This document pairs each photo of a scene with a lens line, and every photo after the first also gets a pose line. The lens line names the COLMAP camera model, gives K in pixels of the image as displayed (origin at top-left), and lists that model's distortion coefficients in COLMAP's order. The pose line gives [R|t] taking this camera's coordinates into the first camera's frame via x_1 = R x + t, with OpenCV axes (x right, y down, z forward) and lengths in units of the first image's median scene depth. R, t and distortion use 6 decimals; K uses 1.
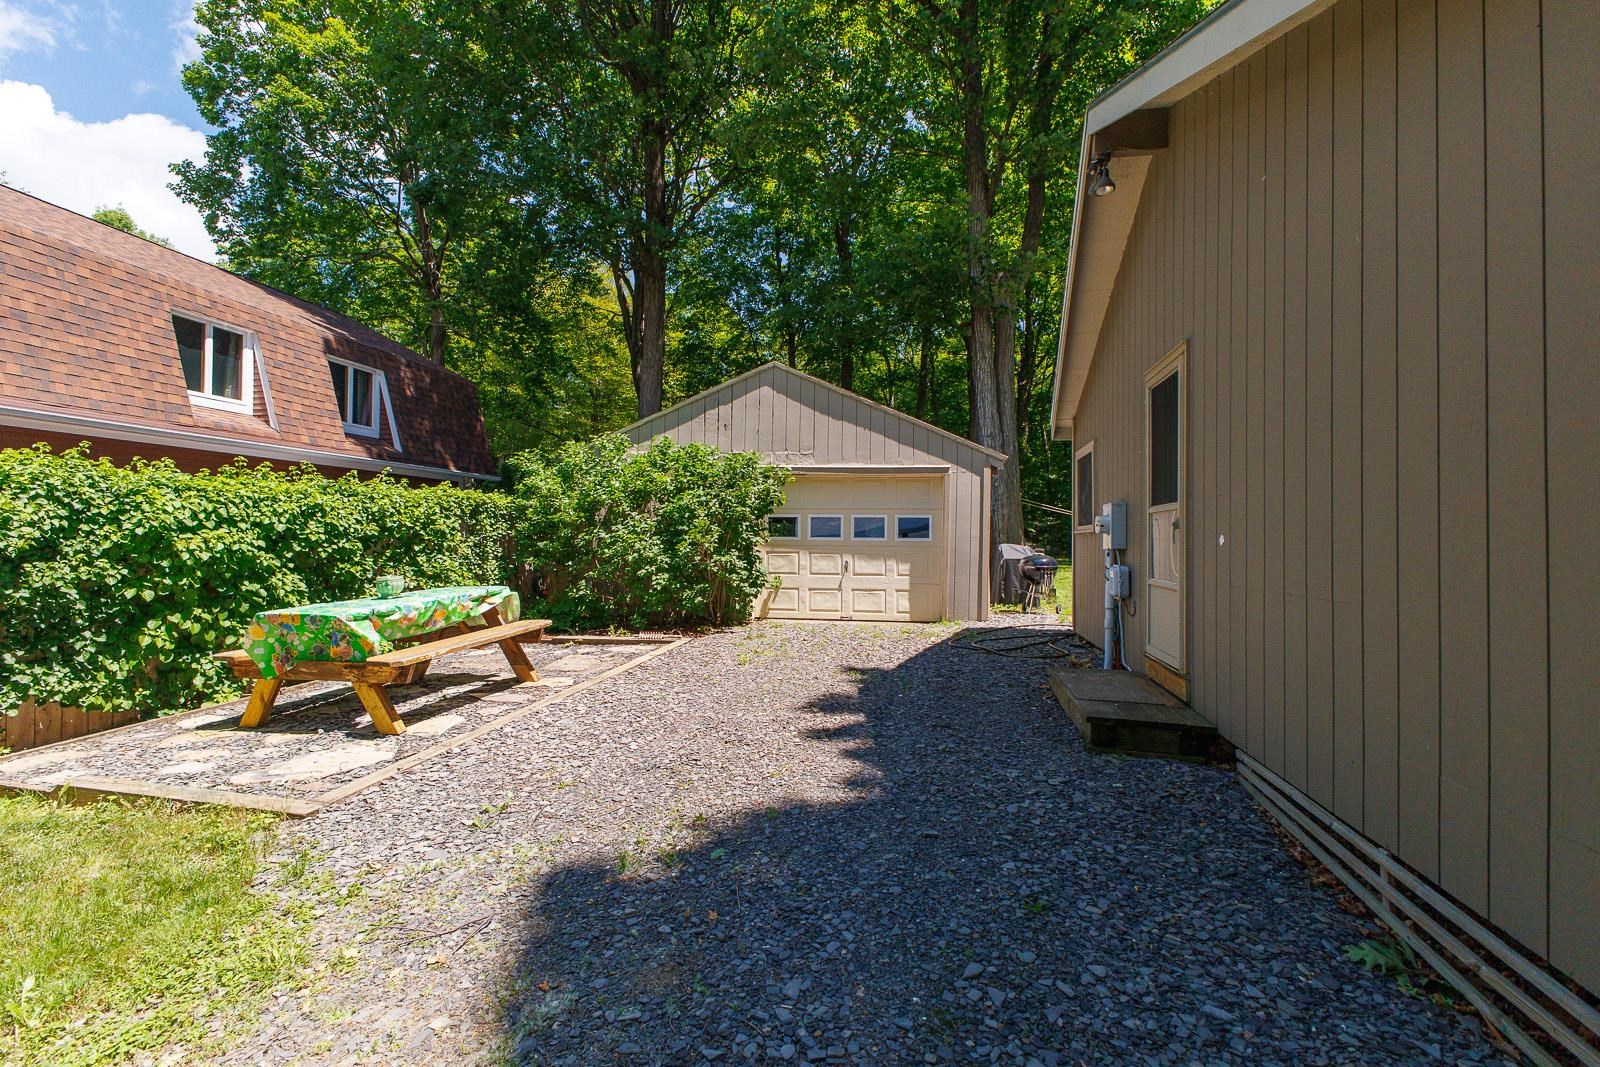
lens RADIAL K [[689.6, 0, 800.0], [0, 689.6, 533.5], [0, 0, 1]] dist [-0.001156, -0.000088]
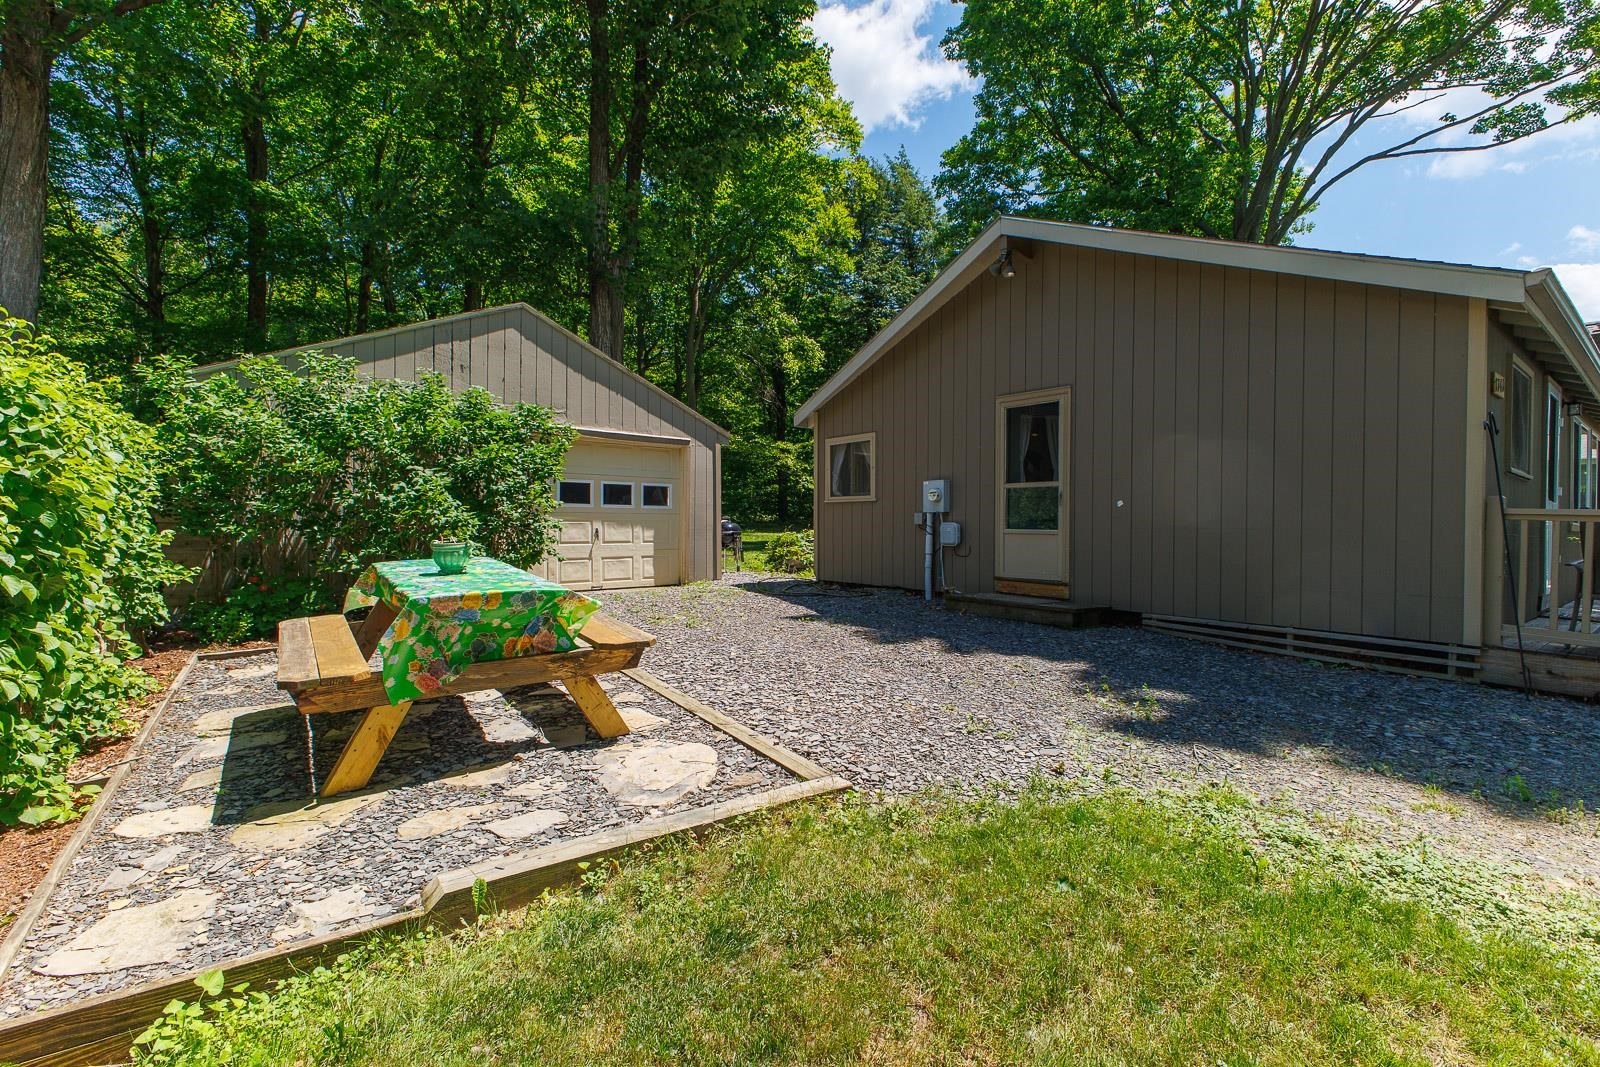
lens RADIAL K [[689.6, 0, 800.0], [0, 689.6, 533.5], [0, 0, 1]] dist [-0.001156, -0.000088]
pose [[0.668324, -0.015138, 0.743716, -0.473918], [-0.010281, 0.999509, 0.029583, 0.015783], [-0.743799, -0.027417, 0.667841, 0.147107]]
